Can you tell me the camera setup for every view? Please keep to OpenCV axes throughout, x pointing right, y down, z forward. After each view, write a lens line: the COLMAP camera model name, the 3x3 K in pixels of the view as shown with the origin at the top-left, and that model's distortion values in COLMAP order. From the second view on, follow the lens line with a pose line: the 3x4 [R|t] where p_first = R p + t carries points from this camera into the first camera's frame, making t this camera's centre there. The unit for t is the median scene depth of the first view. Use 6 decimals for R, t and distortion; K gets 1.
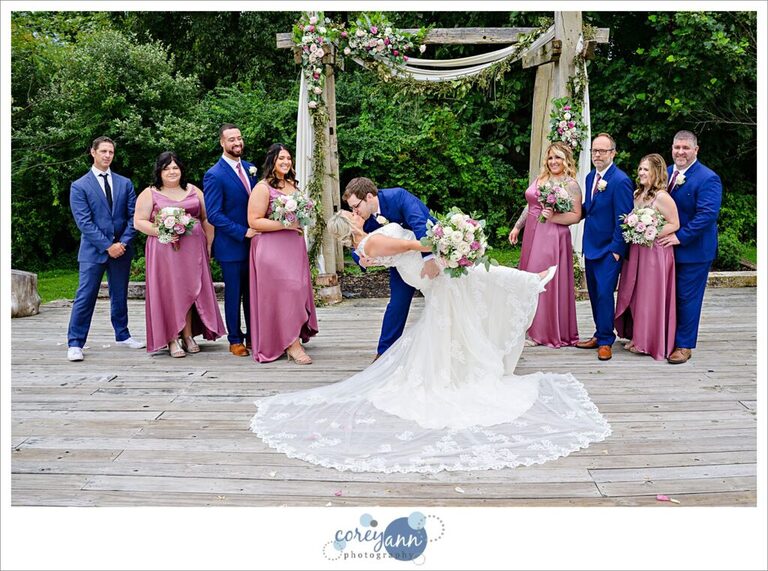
lens RADIAL K [[624.0, 0, 422.6], [0, 624.0, 253.5], [0, 0, 1]] dist [-0.118160, 0.051705]
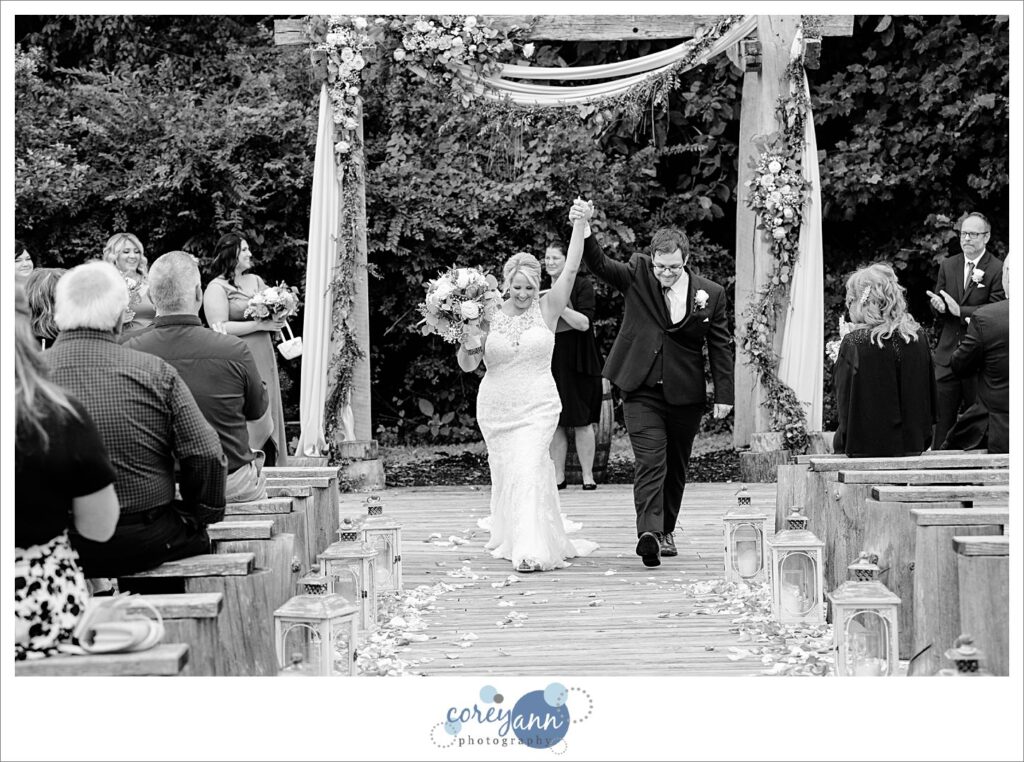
lens RADIAL K [[2853.9, 0, 492.2], [0, 2853.9, 349.3], [0, 0, 1]] dist [0.358800, 0.000000]
pose [[0.999986, 0.001835, -0.005001, -0.016007], [-0.002321, 0.995077, -0.099077, 0.170501], [0.004795, 0.099087, 0.995067, -1.310113]]
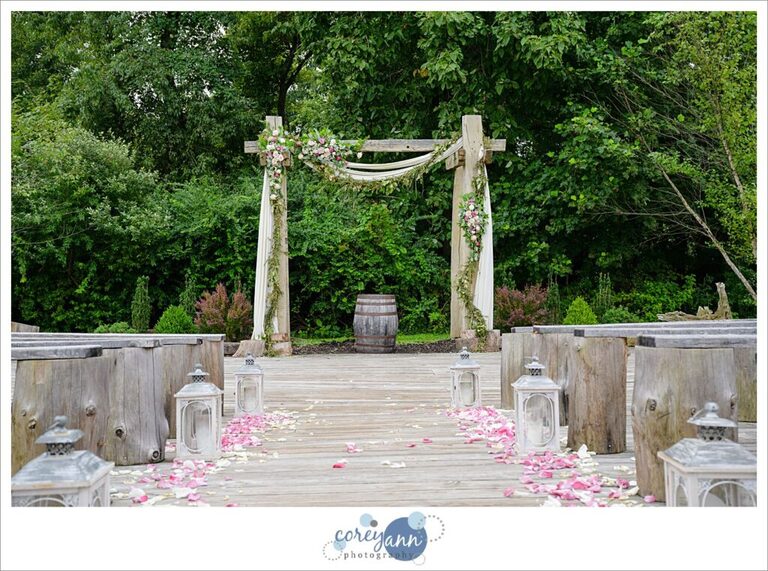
lens RADIAL K [[823.9, 0, 378.6], [0, 823.9, 267.6], [0, 0, 1]] dist [0.030030, 0.000000]
pose [[0.999868, 0.007093, 0.014586, 0.012841], [-0.004596, 0.986356, -0.164563, 0.141399], [-0.015555, 0.164475, 0.986259, -0.514162]]
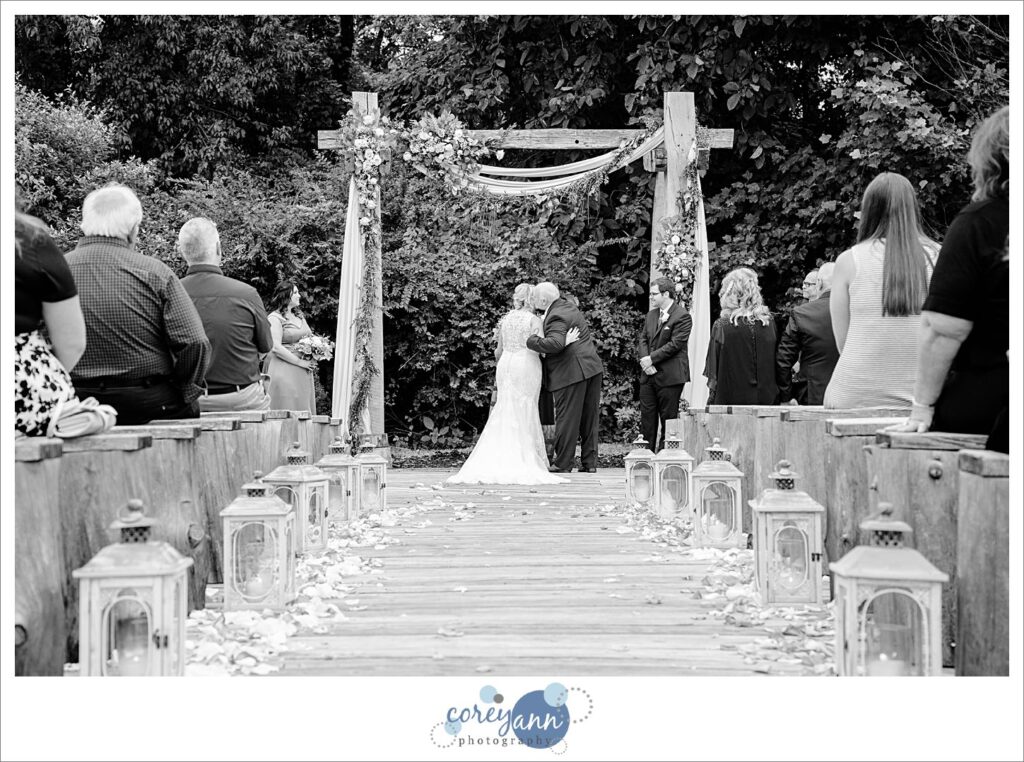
lens RADIAL K [[1953.3, 0, 501.5], [0, 1953.3, 364.5], [0, 0, 1]] dist [0.439514, 0.000000]
pose [[0.999878, 0.014584, -0.005560, 0.015911], [-0.015216, 0.990140, -0.139253, 0.236138], [0.003475, 0.139321, 0.990241, -1.195218]]
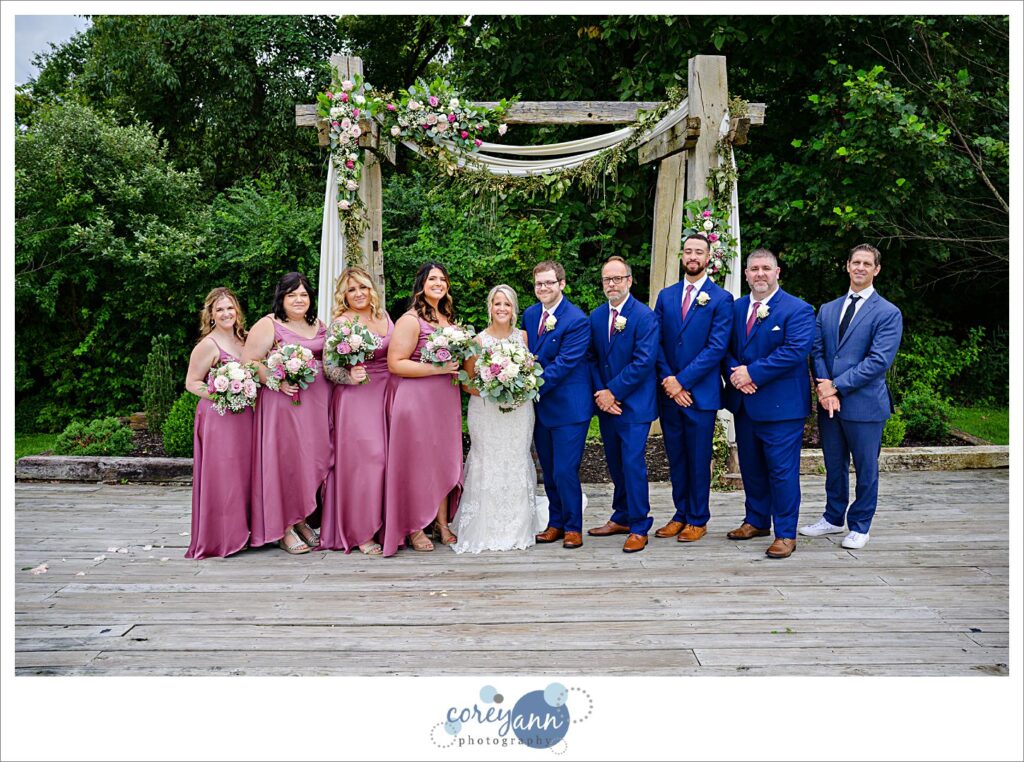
lens RADIAL K [[755.5, 0, 517.2], [0, 755.5, 337.0], [0, 0, 1]] dist [-0.061836, 0.019493]
pose [[0.999807, 0.008483, 0.017706, 0.002820], [-0.006836, 0.995820, -0.091086, -0.012802], [-0.018405, 0.090947, 0.995686, 0.126414]]
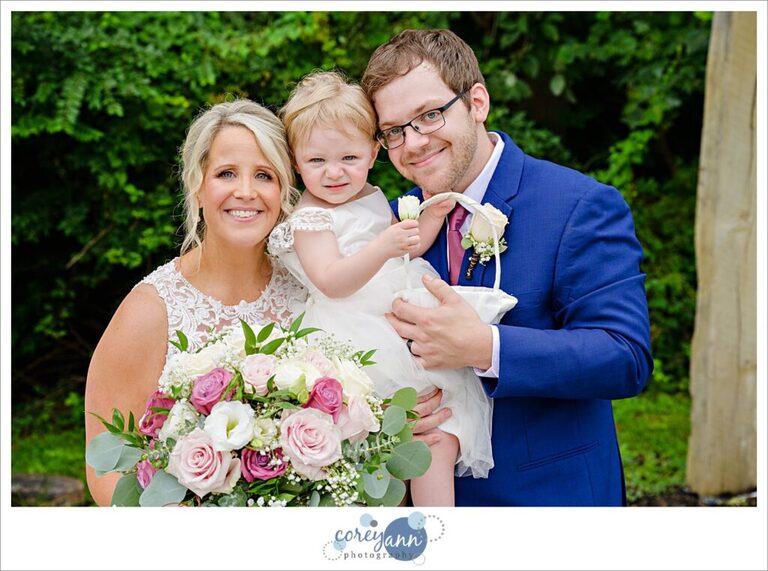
lens RADIAL K [[1232.2, 0, 378.4], [0, 1232.2, 250.0], [0, 0, 1]] dist [0.418673, 0.000000]
pose [[0.993748, -0.009633, 0.111234, -0.028547], [0.016233, 0.998150, -0.058585, -0.056024], [-0.110464, 0.060025, 0.992066, 0.466389]]
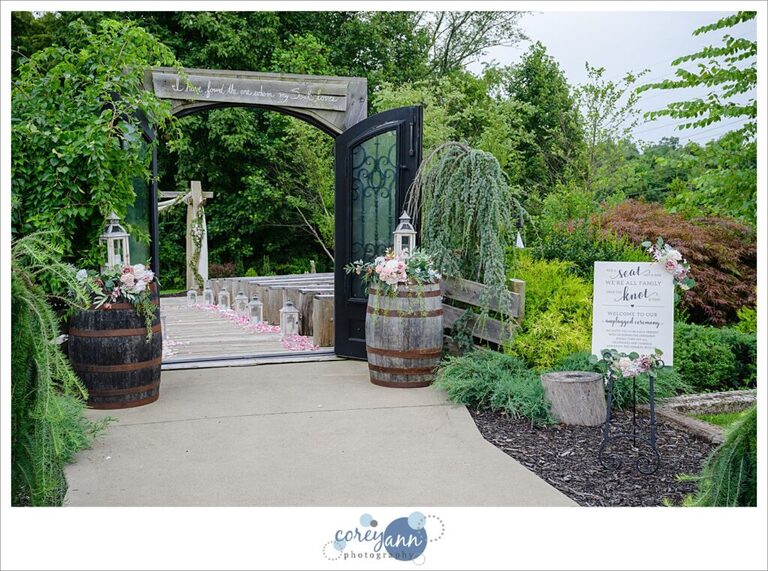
lens RADIAL K [[877.4, 0, 391.8], [0, 877.4, 260.8], [0, 0, 1]] dist [0.099890, 0.000000]
pose [[0.945187, -0.008639, 0.326416, -0.163874], [0.051799, 0.990959, -0.123764, 0.339671], [-0.322396, 0.133888, 0.937089, -2.171964]]
